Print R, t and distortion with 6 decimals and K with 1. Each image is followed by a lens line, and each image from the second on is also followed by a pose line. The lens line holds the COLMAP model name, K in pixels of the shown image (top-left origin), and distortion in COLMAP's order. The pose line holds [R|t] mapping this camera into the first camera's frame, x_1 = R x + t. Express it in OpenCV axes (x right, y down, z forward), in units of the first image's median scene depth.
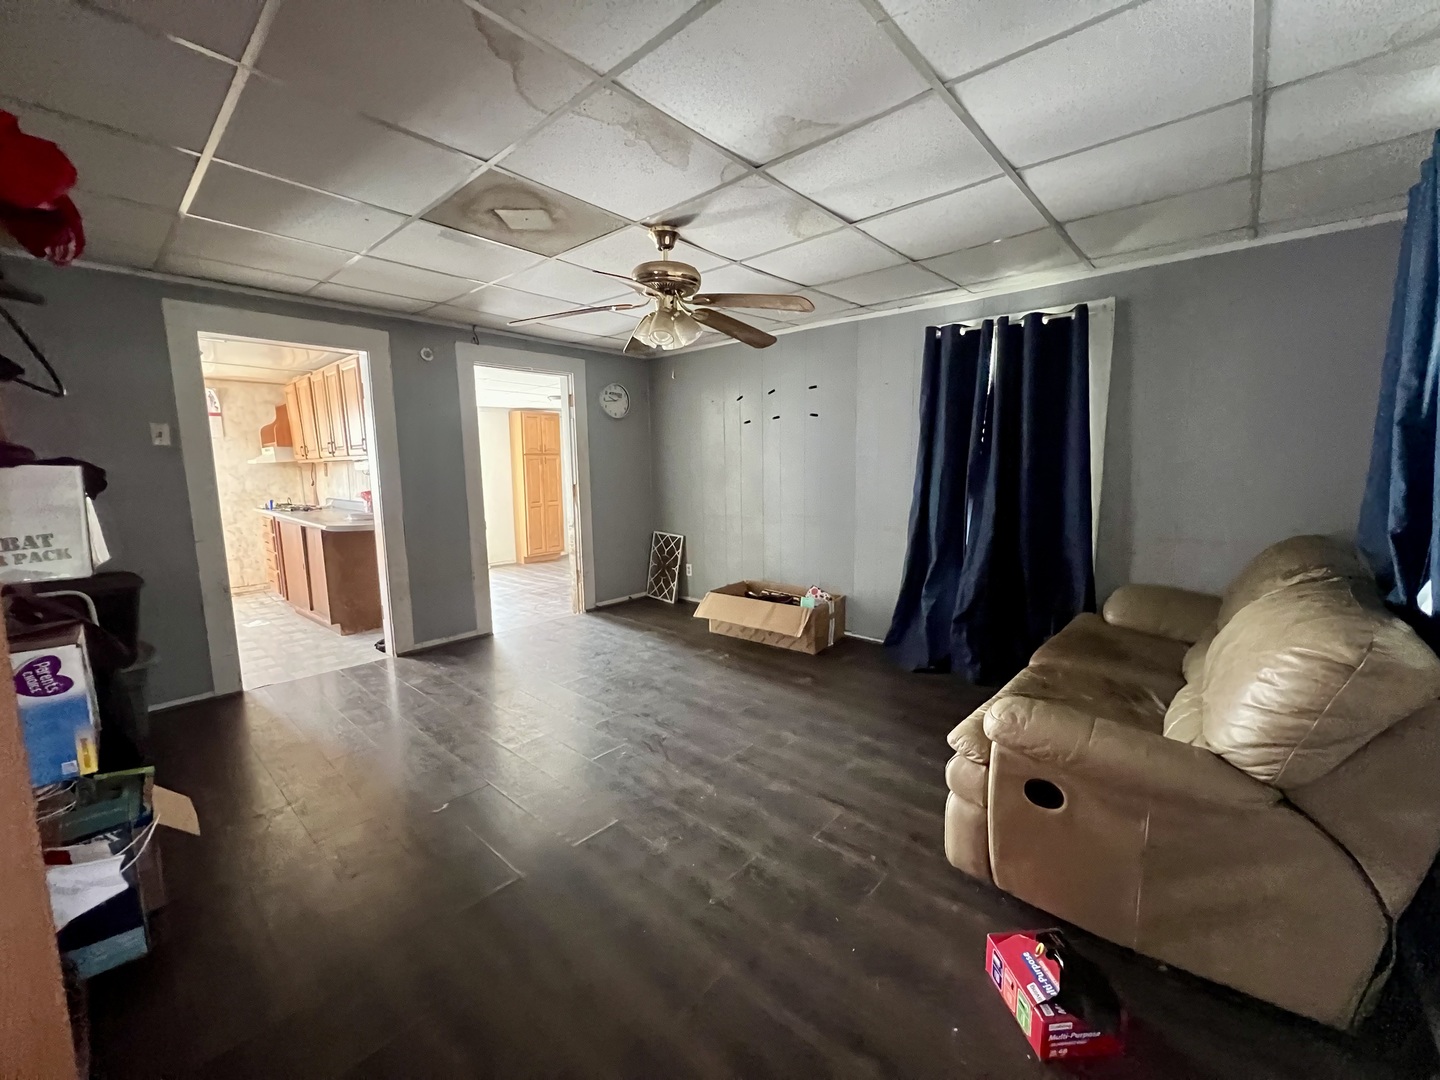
lens RADIAL K [[577.9, 0, 720.0], [0, 577.9, 540.0], [0, 0, 1]] dist [-0.001094, 0.000516]
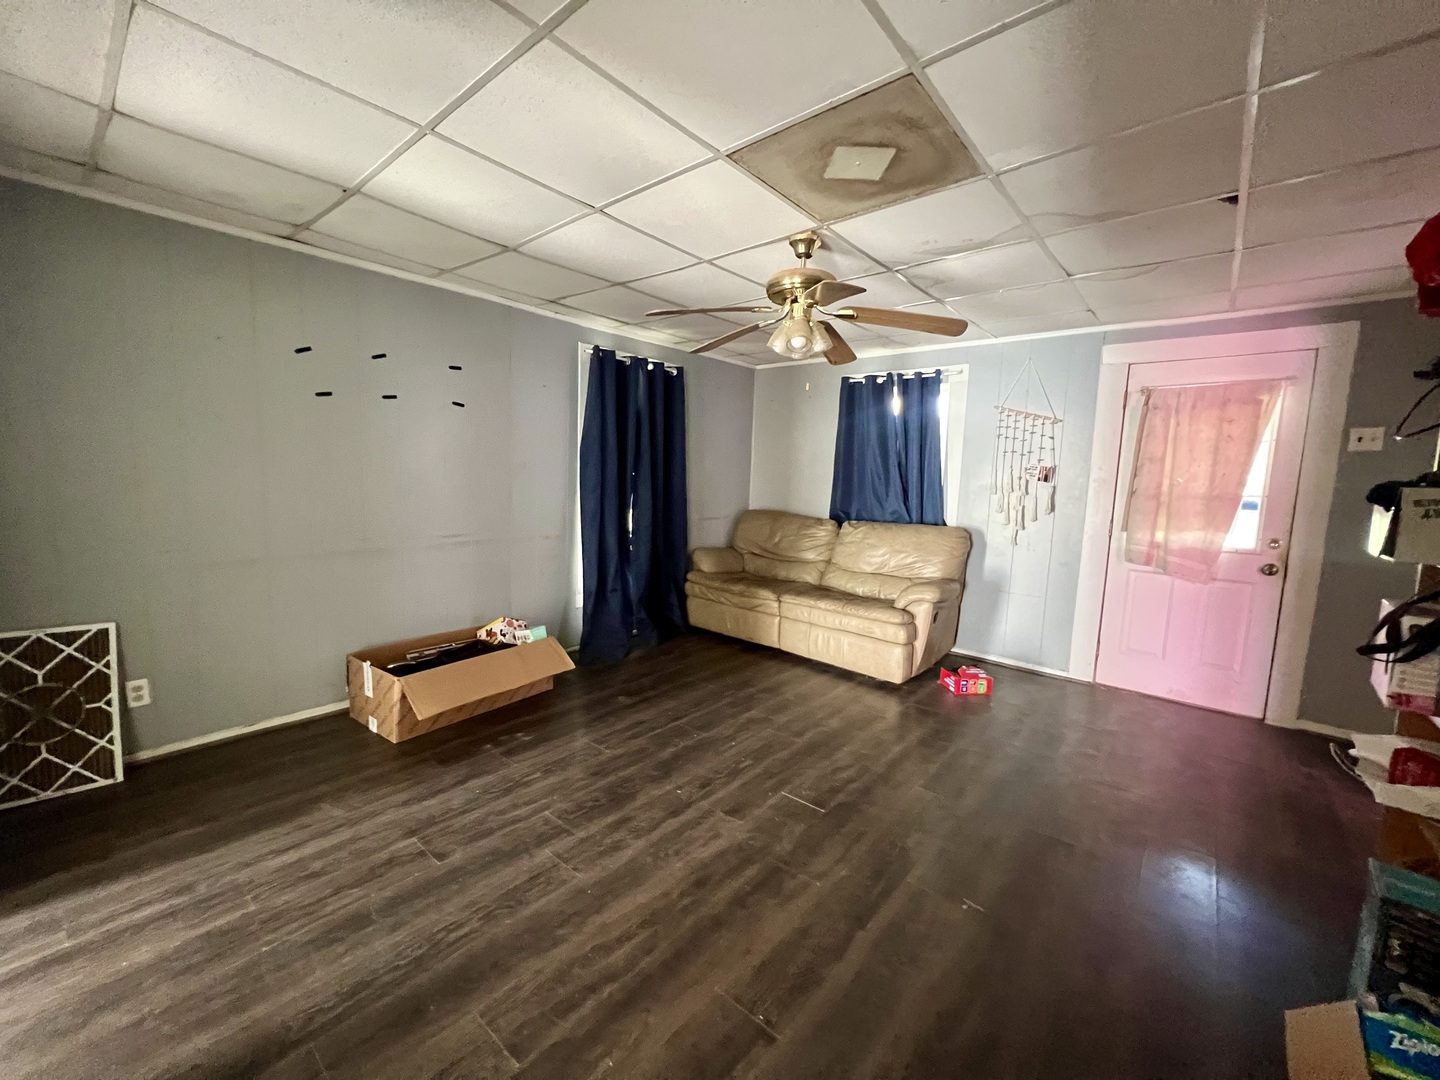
lens RADIAL K [[577.9, 0, 720.0], [0, 577.9, 540.0], [0, 0, 1]] dist [-0.001094, 0.000516]
pose [[-0.029349, -0.113954, 0.993052, -1.301495], [0.104999, 0.987633, 0.116435, -0.184313], [-0.994039, 0.107687, -0.017021, 1.405790]]
